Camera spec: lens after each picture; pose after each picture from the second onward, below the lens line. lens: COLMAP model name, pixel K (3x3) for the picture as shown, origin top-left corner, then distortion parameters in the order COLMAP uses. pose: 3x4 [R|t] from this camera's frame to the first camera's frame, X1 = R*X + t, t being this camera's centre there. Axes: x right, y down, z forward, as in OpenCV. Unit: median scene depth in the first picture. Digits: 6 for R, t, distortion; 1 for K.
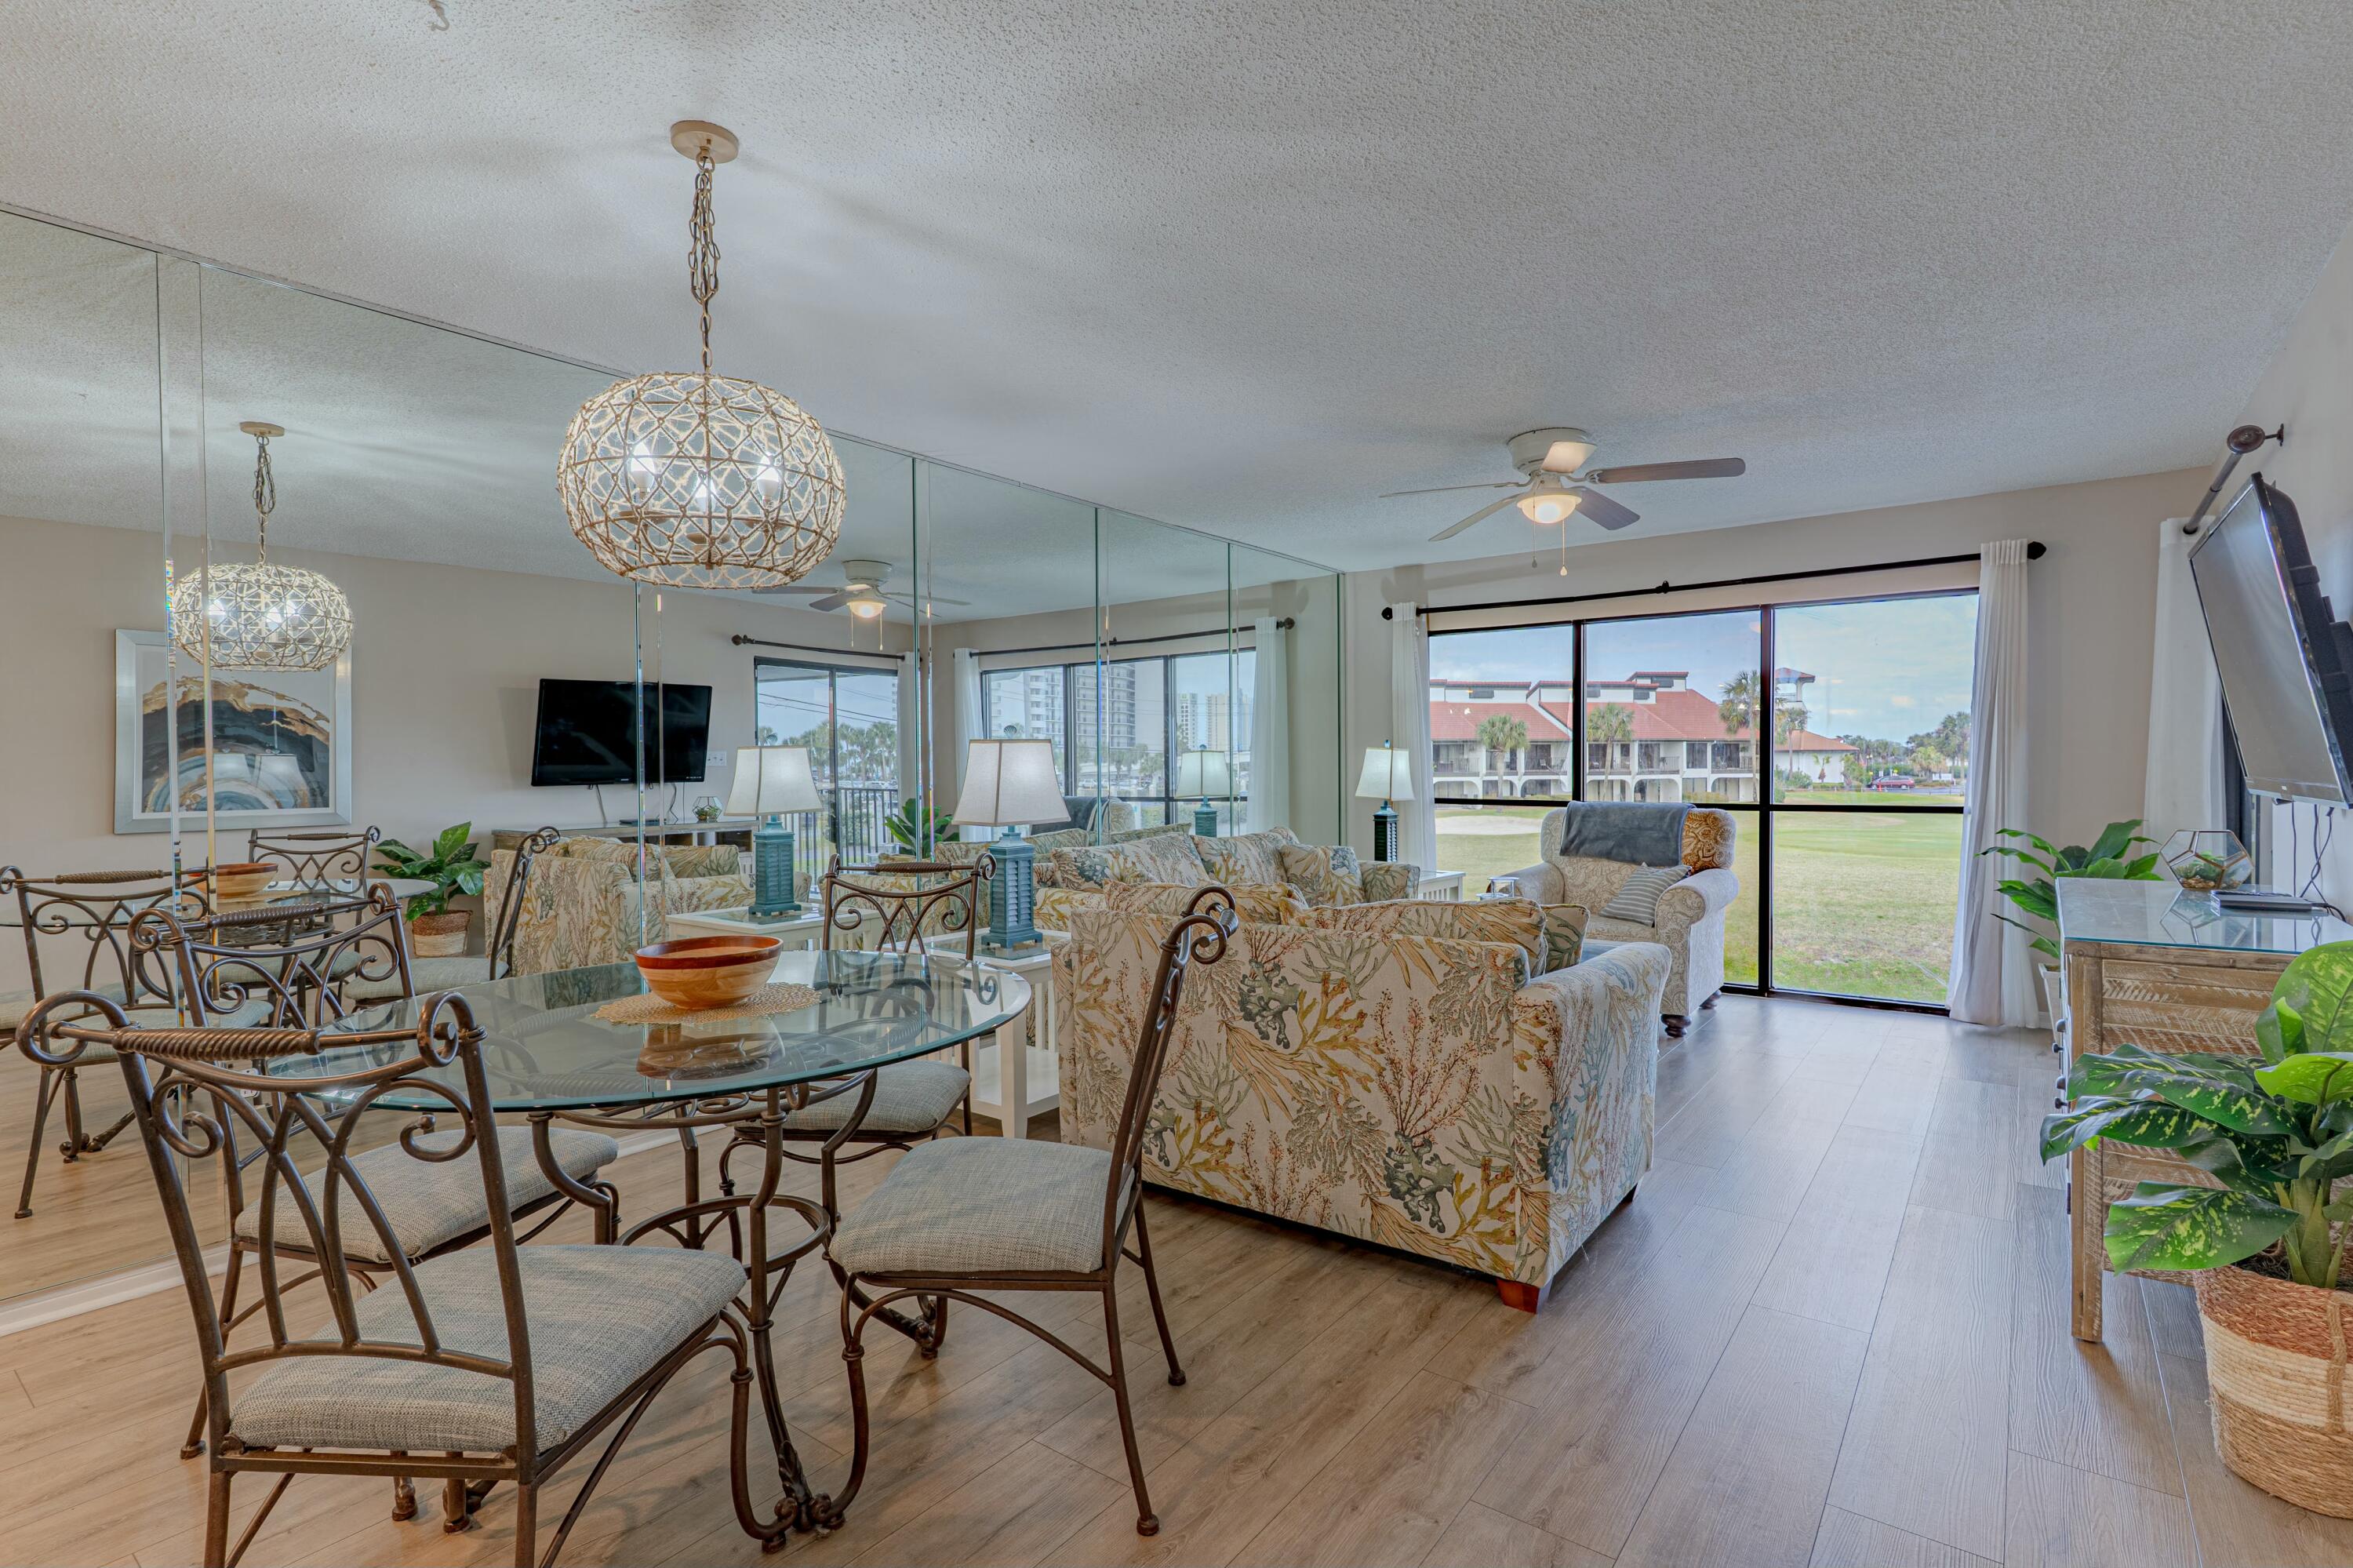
lens RADIAL K [[1162.5, 0, 1197.9], [0, 1162.5, 774.9], [0, 0, 1]] dist [0.002928, -0.000791]
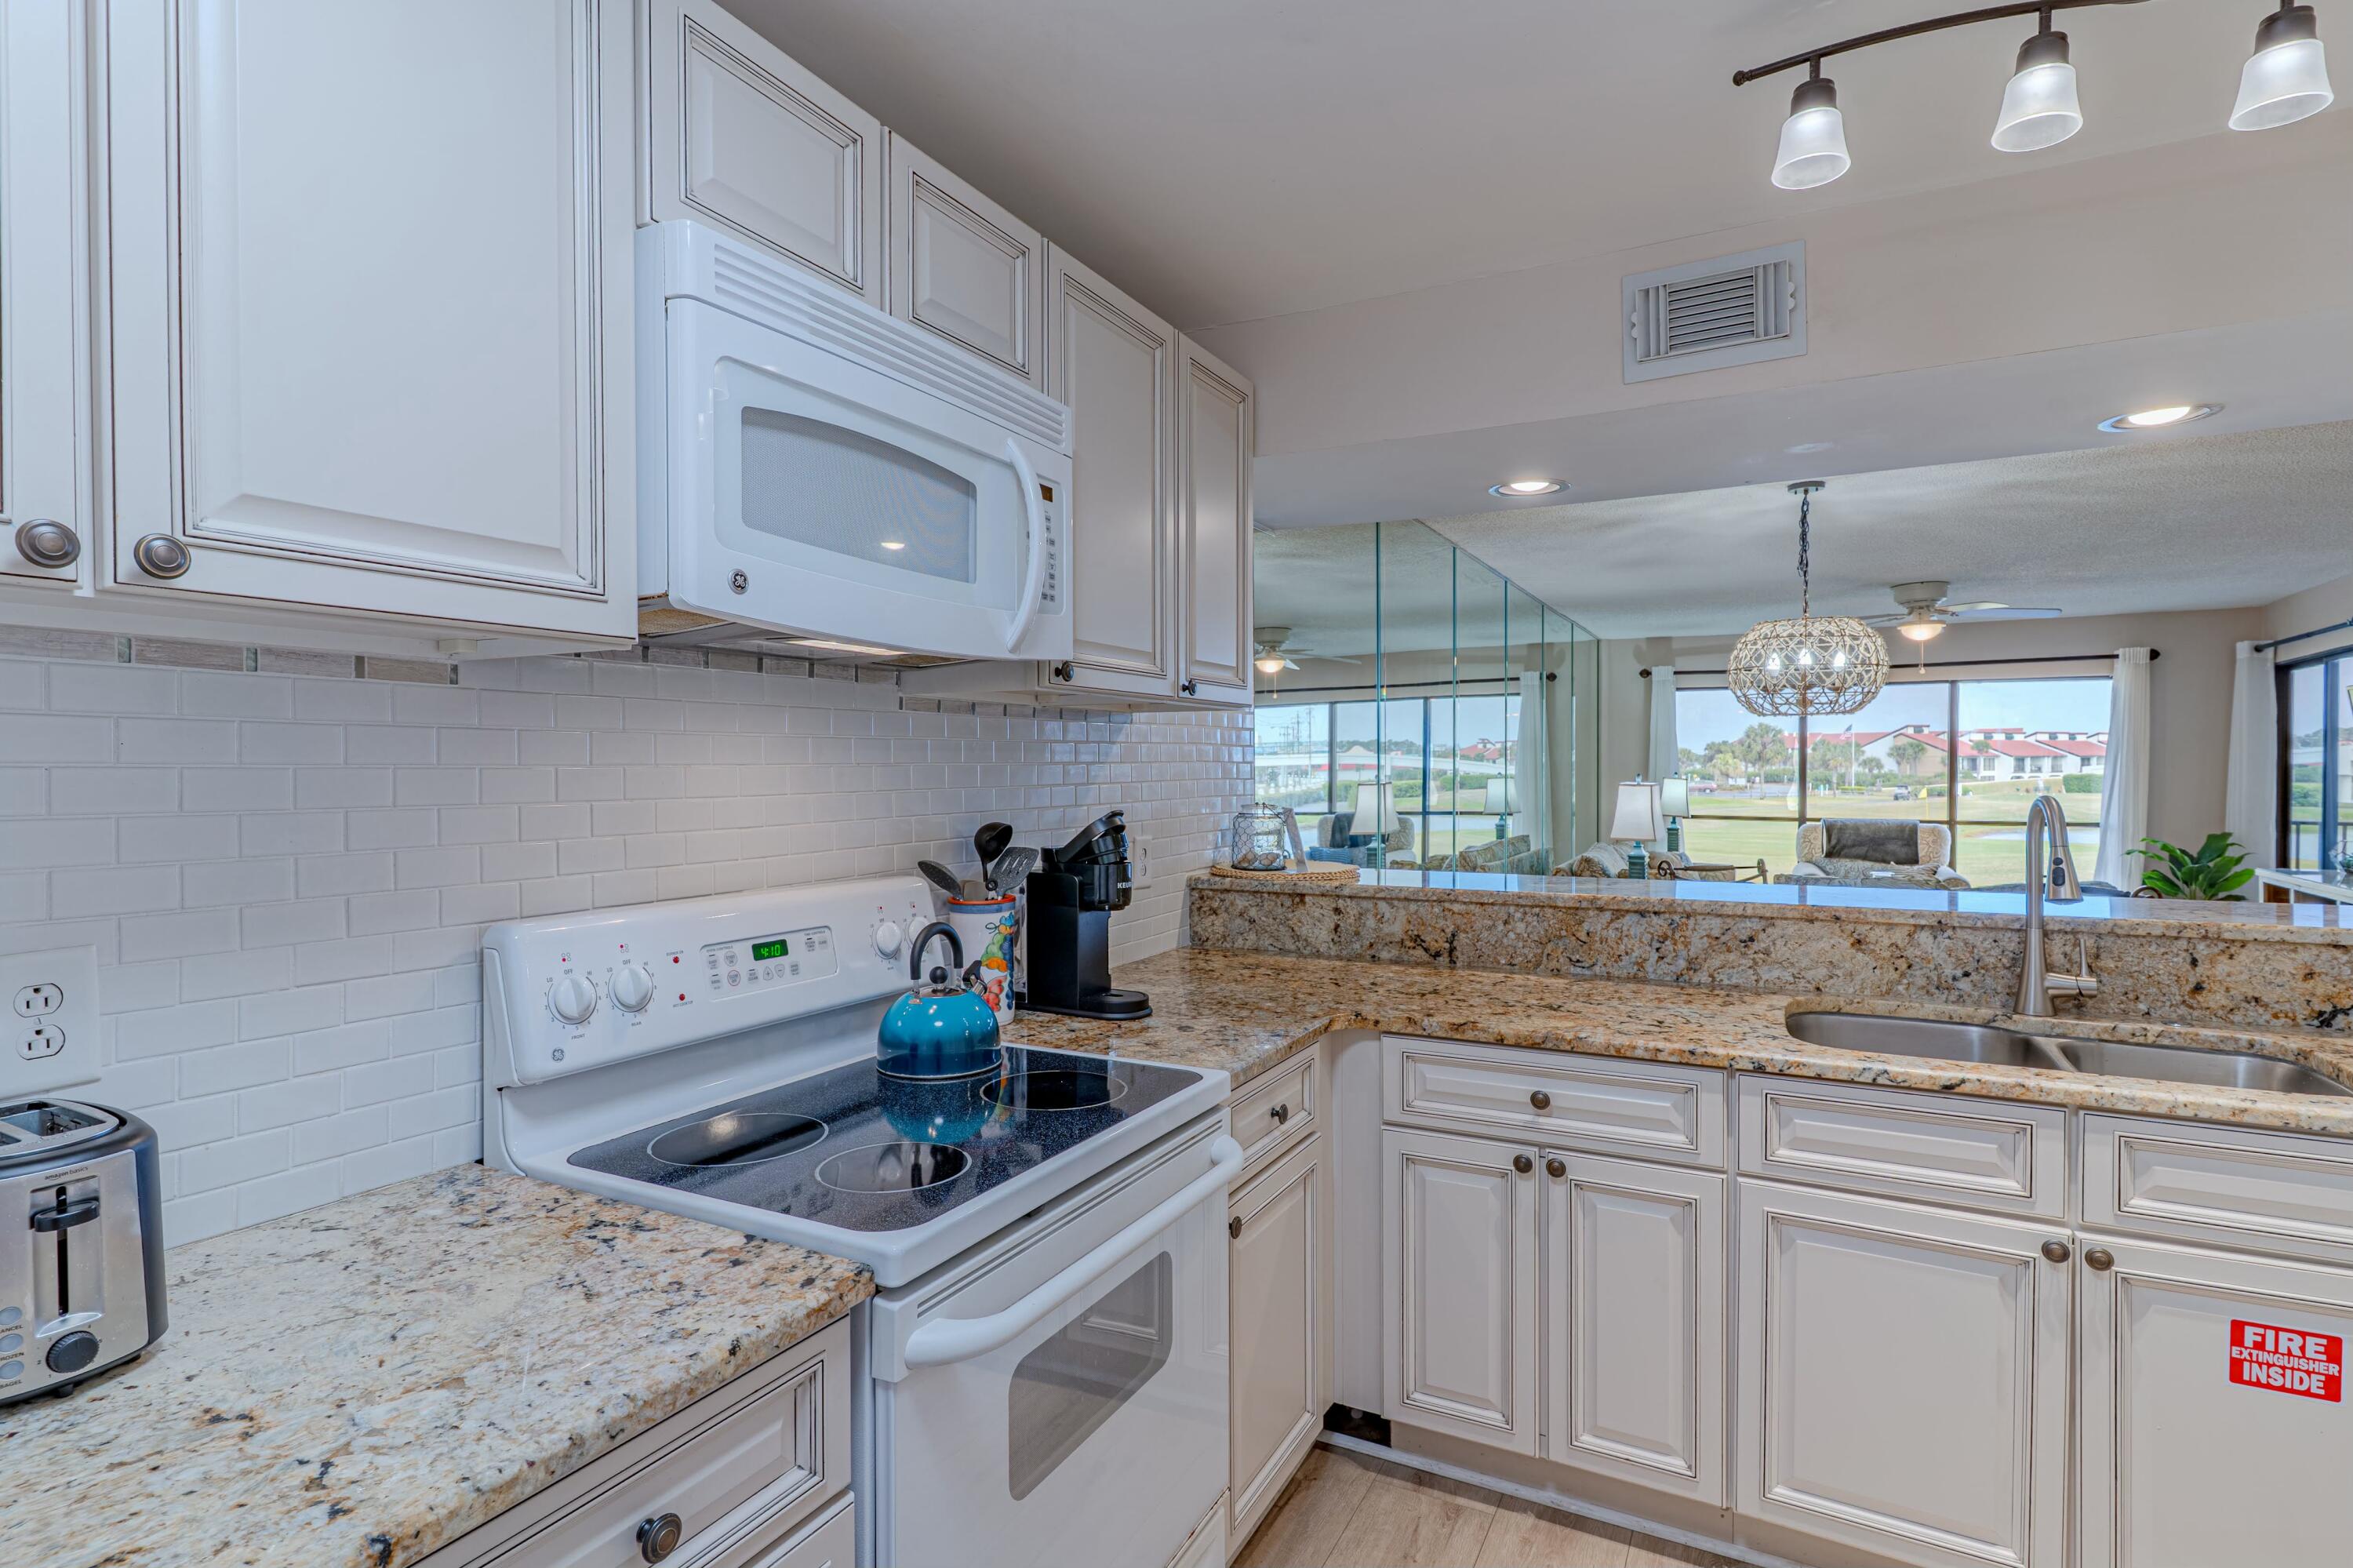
lens RADIAL K [[1162.5, 0, 1169.6], [0, 1162.5, 776.0], [0, 0, 1]] dist [0.002928, -0.000791]
pose [[0.993023, 0.005879, 0.117776, -0.917183], [-0.005991, 0.999982, 0.000596, -0.034932], [-0.117771, -0.001298, 0.993040, -0.431433]]
